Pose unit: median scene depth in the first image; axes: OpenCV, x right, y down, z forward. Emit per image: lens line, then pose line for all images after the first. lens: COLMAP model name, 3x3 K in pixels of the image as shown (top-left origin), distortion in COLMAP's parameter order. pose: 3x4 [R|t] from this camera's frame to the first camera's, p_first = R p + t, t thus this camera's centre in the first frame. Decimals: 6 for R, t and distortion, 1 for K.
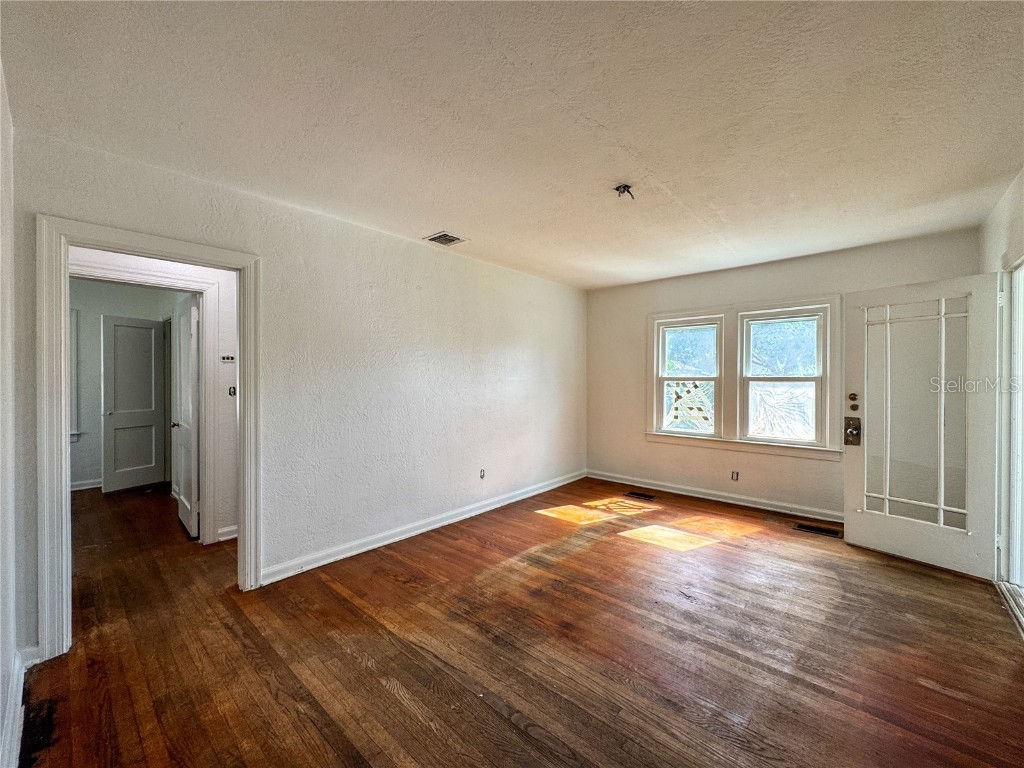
lens RADIAL K [[410.7, 0, 511.4], [0, 410.7, 378.3], [0, 0, 1]] dist [-0.000405, 0.000160]
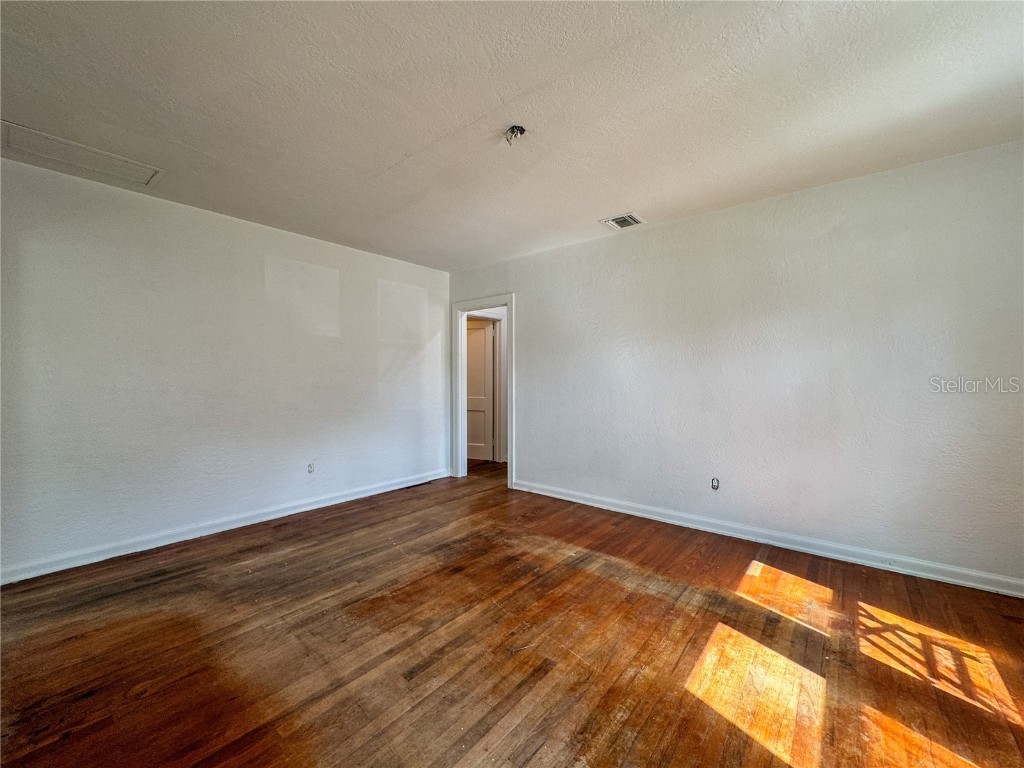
lens RADIAL K [[410.7, 0, 511.4], [0, 410.7, 378.3], [0, 0, 1]] dist [-0.000405, 0.000160]
pose [[0.058820, 0.000859, -0.998268, 0.954788], [-0.003086, 0.999995, 0.000678, 0.046410], [0.998264, 0.003041, 0.058822, 0.793989]]
